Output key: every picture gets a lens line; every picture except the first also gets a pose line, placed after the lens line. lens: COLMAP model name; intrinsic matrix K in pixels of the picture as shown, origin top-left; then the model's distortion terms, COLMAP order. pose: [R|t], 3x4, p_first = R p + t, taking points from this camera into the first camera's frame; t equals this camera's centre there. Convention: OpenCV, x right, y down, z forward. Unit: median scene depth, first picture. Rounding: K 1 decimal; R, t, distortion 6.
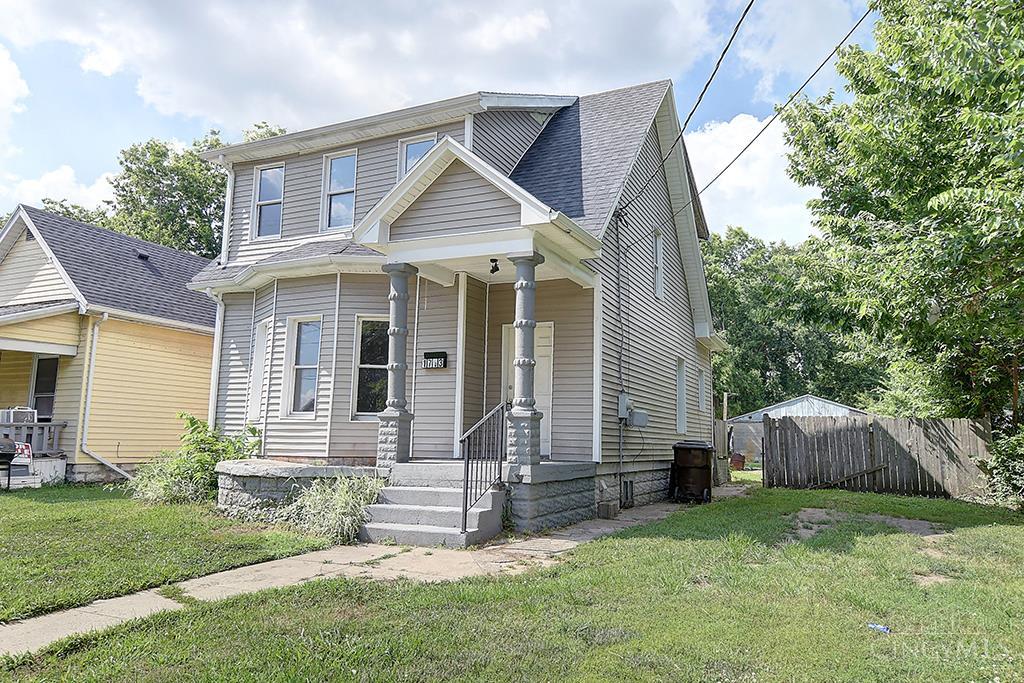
lens RADIAL K [[718.5, 0, 512.0], [0, 718.5, 341.5], [0, 0, 1]] dist [-0.000788, -0.001014]
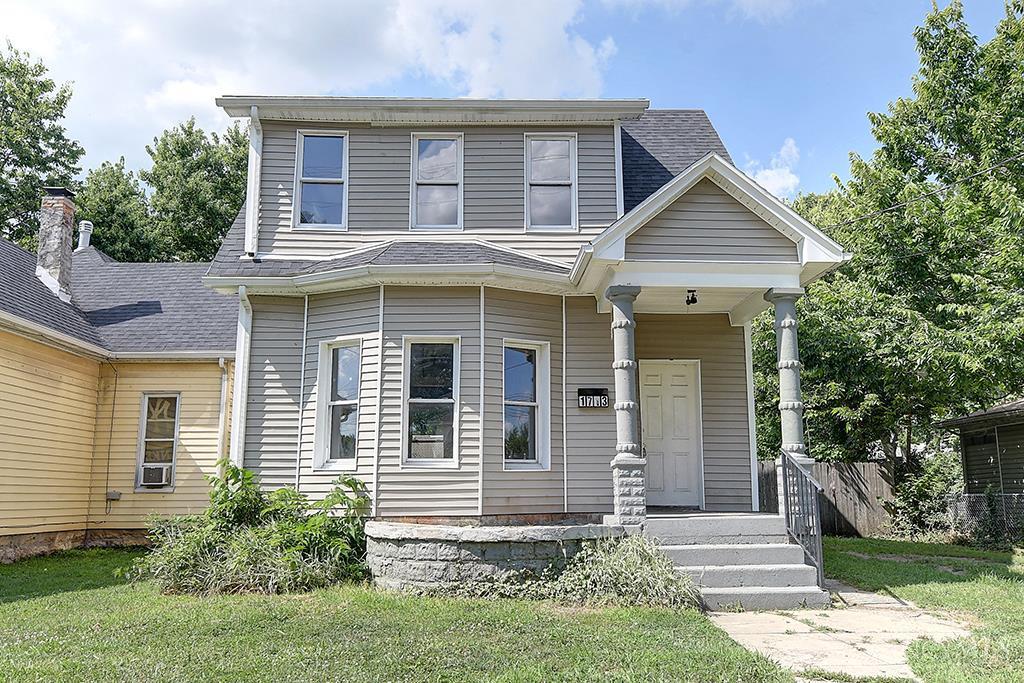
lens RADIAL K [[849.8, 0, 512.0], [0, 849.8, 341.5], [0, 0, 1]] dist [0.003482, 0.003200]
pose [[0.893393, 0.058903, 0.445399, -0.644664], [-0.043307, 0.998042, -0.045123, 0.008704], [-0.447184, 0.021024, 0.894195, 0.132635]]
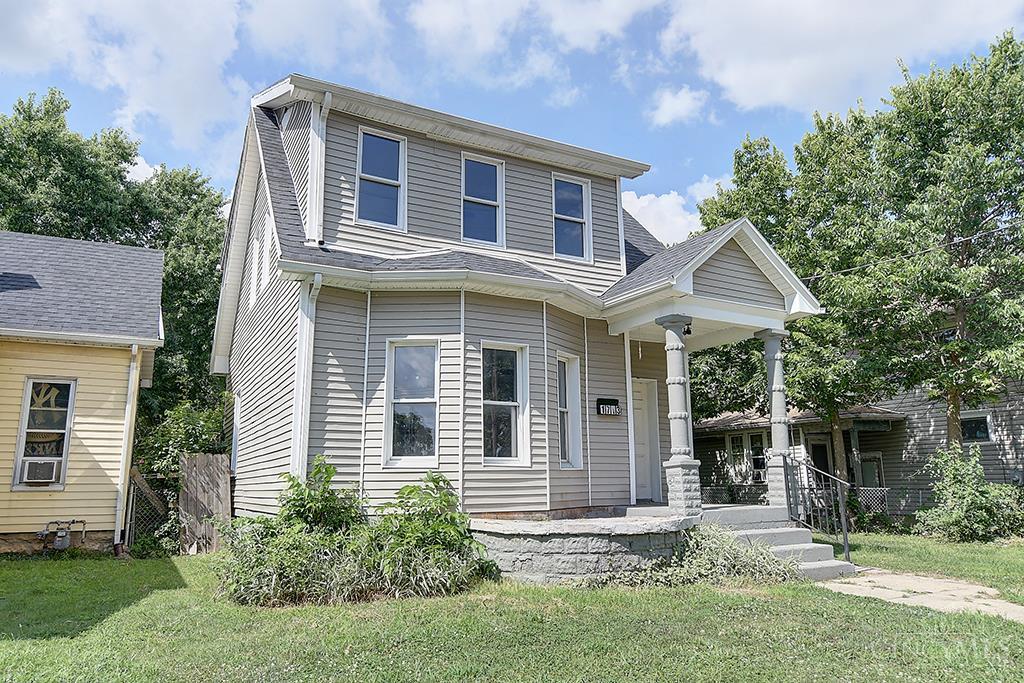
lens RADIAL K [[700.4, 0, 512.0], [0, 700.4, 341.5], [0, 0, 1]] dist [0.003037, -0.000705]
pose [[0.600568, 0.139017, 0.787396, -0.963533], [-0.092179, 0.990241, -0.104523, 0.049695], [-0.794242, -0.009808, 0.607522, 0.509124]]
